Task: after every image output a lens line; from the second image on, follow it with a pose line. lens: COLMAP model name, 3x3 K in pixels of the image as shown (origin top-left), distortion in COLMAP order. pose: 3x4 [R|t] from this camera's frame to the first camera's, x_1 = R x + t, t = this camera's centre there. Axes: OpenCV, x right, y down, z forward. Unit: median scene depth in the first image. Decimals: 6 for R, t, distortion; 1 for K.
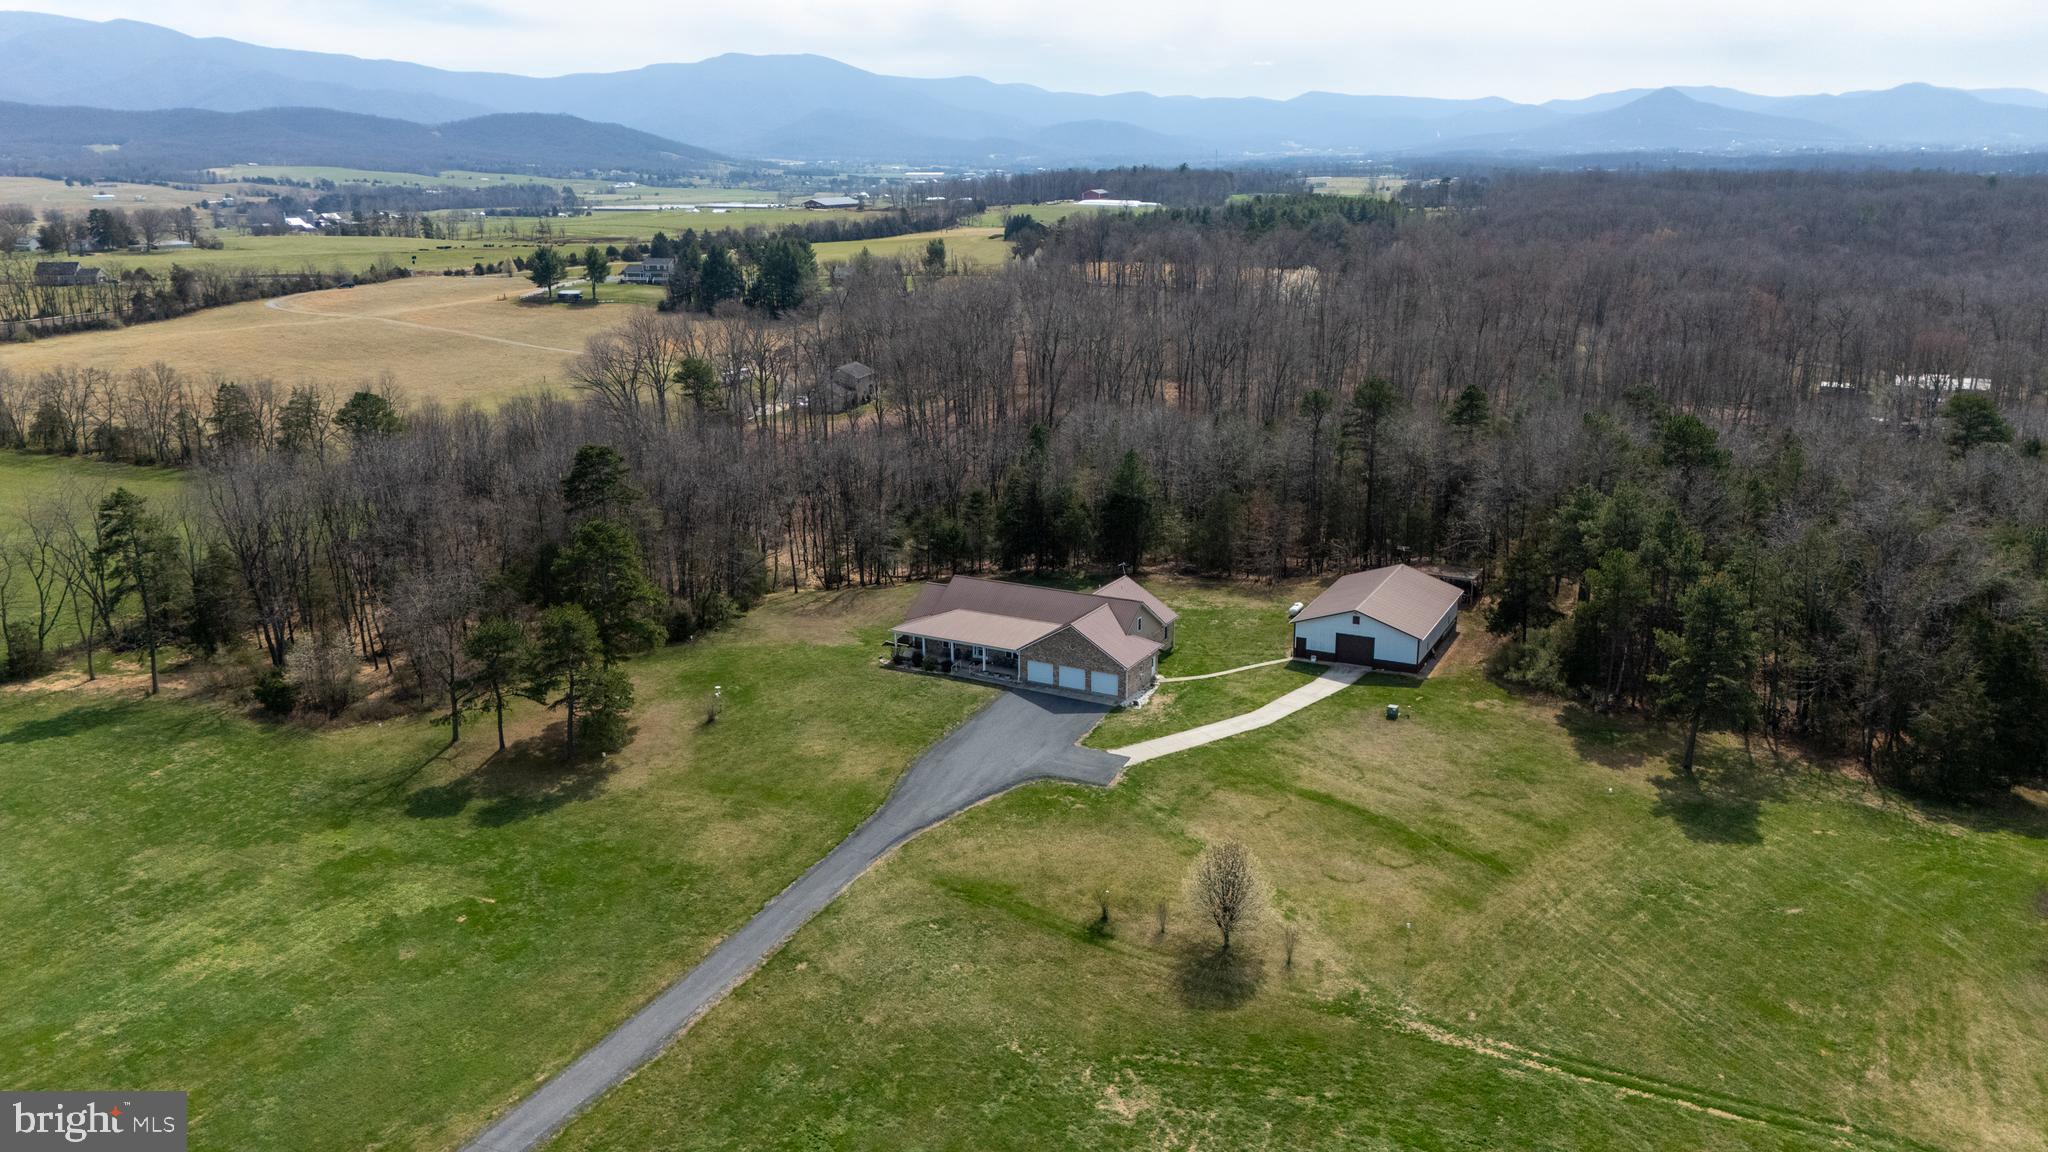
lens RADIAL K [[1502.1, 0, 1024.0], [0, 1502.1, 576.0], [0, 0, 1]] dist [0.091265, -0.100638]
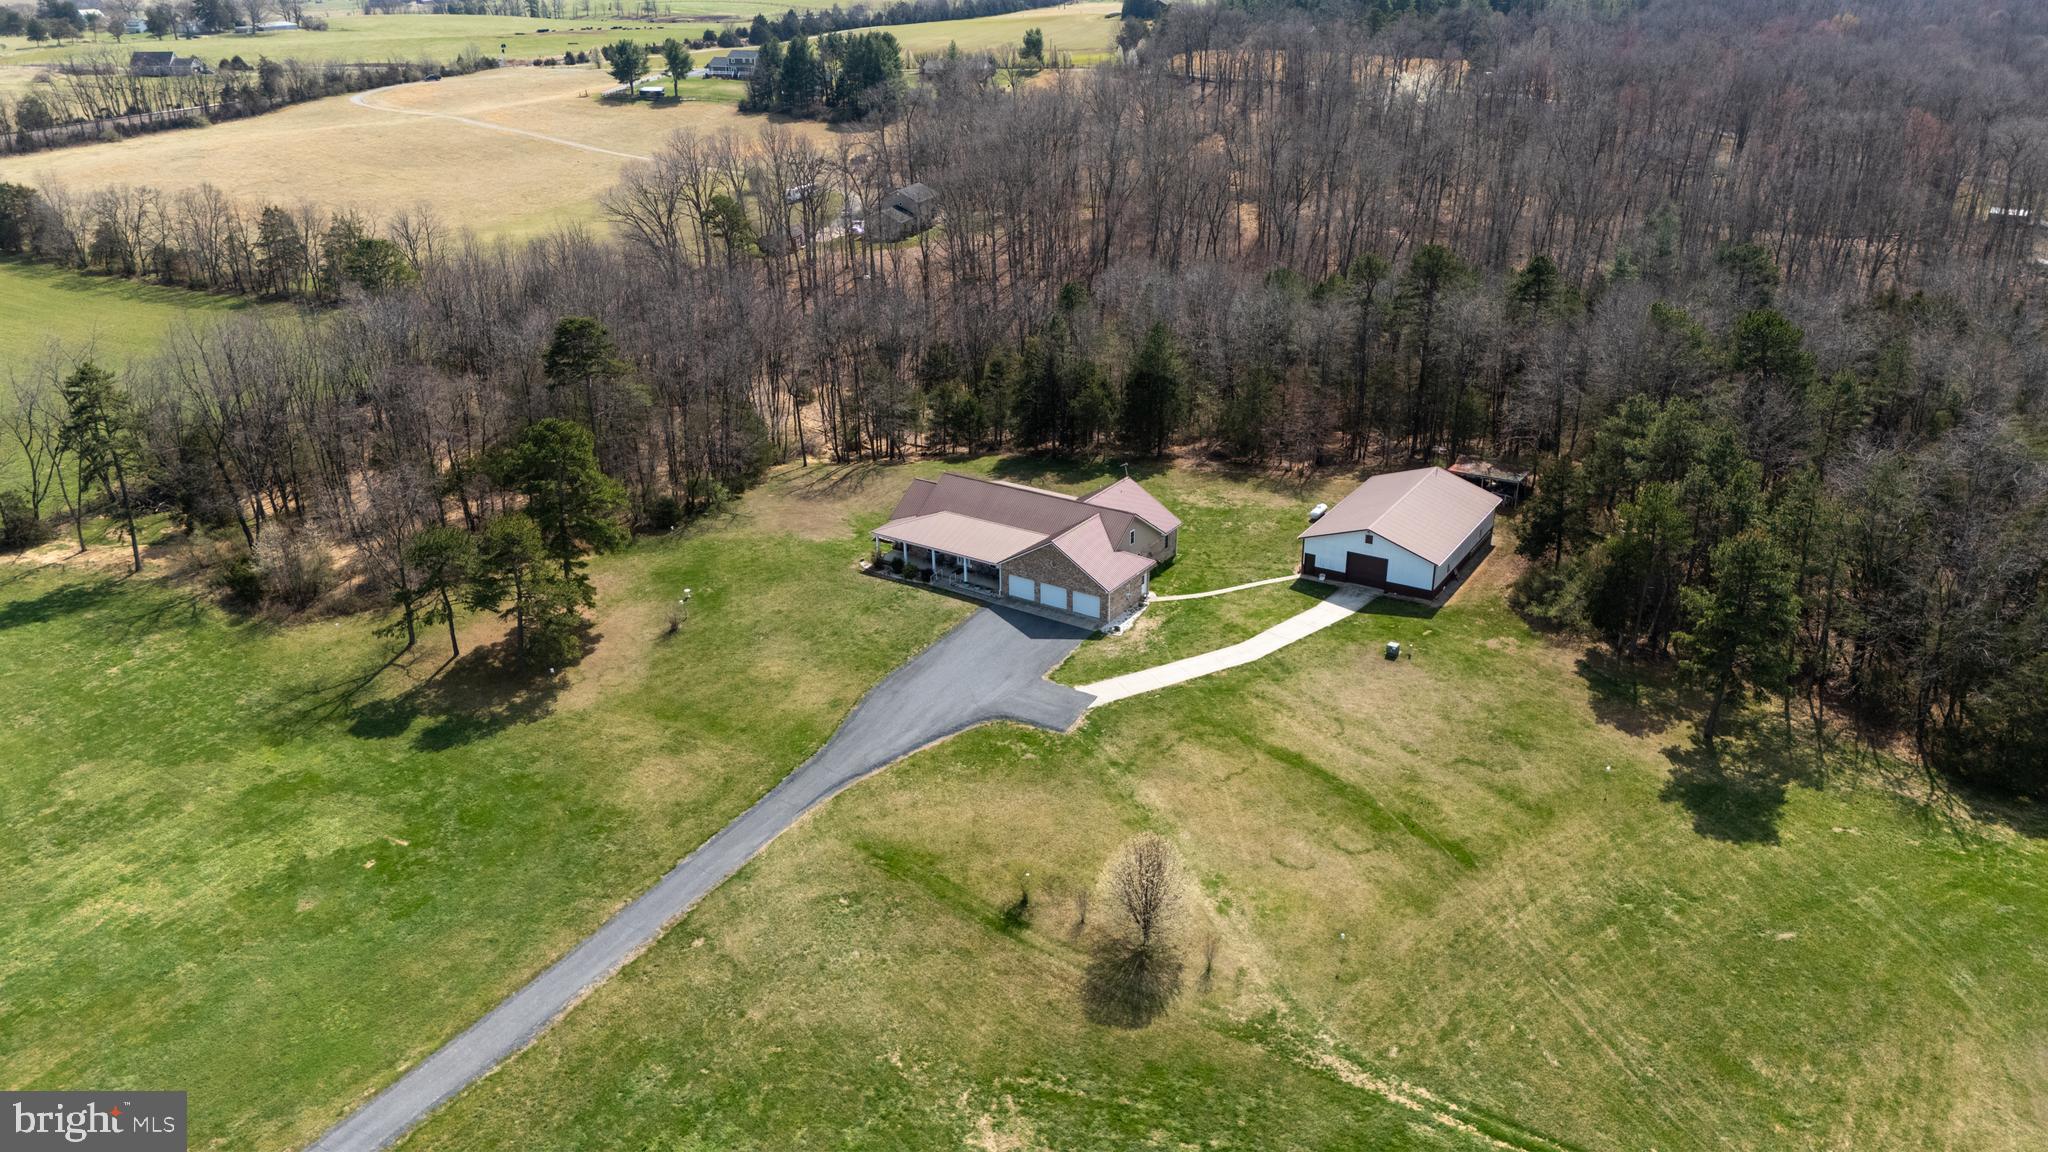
lens RADIAL K [[1502.1, 0, 1024.0], [0, 1502.1, 576.0], [0, 0, 1]] dist [0.091265, -0.100638]
pose [[0.996166, 0.031560, -0.081591, 0.105052], [-0.019754, 0.989720, 0.141649, -0.089961], [0.085222, -0.139494, 0.986549, 0.090229]]
